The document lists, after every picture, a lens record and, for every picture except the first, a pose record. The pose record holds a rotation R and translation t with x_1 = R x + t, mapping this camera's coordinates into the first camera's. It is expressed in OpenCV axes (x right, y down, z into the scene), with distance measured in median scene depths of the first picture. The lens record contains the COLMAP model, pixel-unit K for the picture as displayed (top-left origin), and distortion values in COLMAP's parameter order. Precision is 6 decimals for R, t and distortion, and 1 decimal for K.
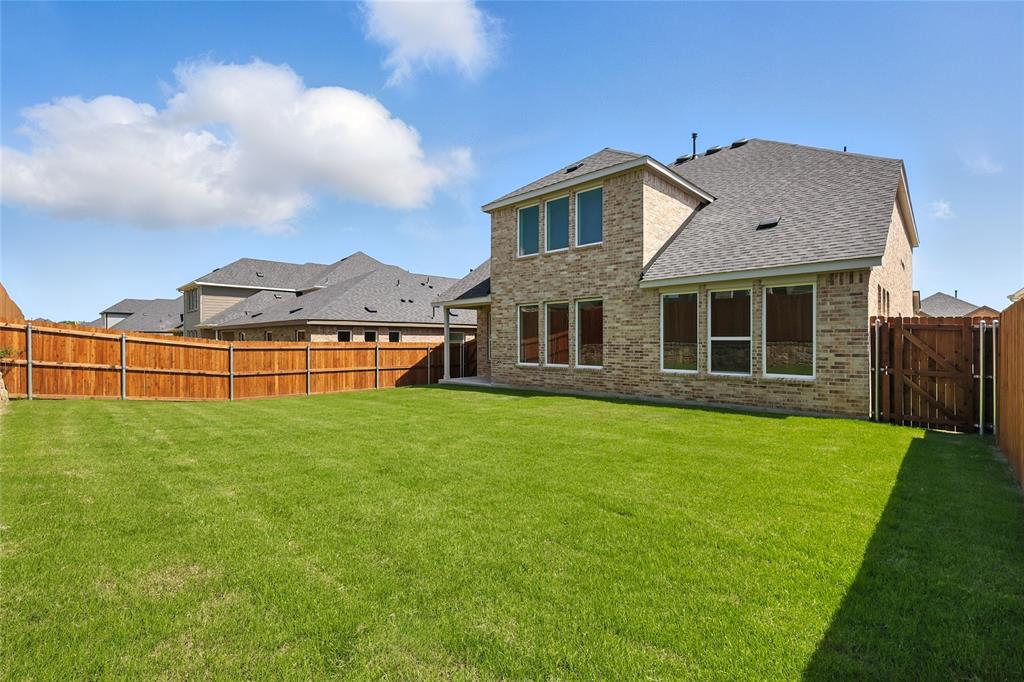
lens RADIAL K [[449.6, 0, 514.0], [0, 449.6, 343.8], [0, 0, 1]] dist [0.004427, -0.000390]
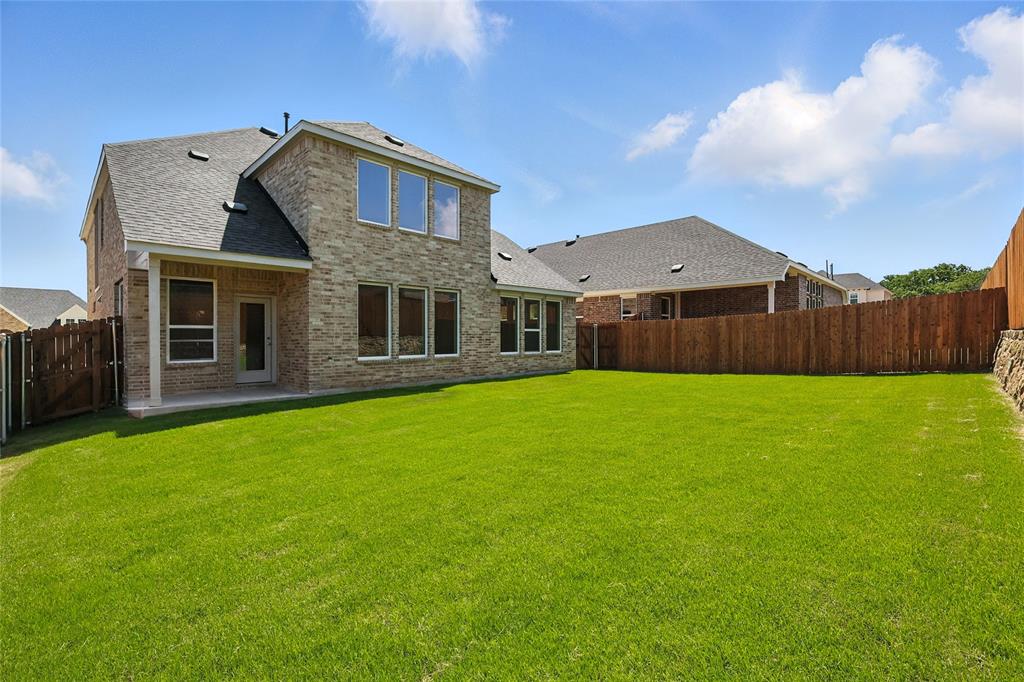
lens RADIAL K [[449.6, 0, 513.9], [0, 449.6, 332.3], [0, 0, 1]] dist [0.004427, -0.000390]
pose [[0.014237, 0.004186, 0.999890, -0.897801], [-0.001591, 0.999990, -0.004164, 0.002515], [-0.999897, -0.001531, 0.014243, 0.861388]]
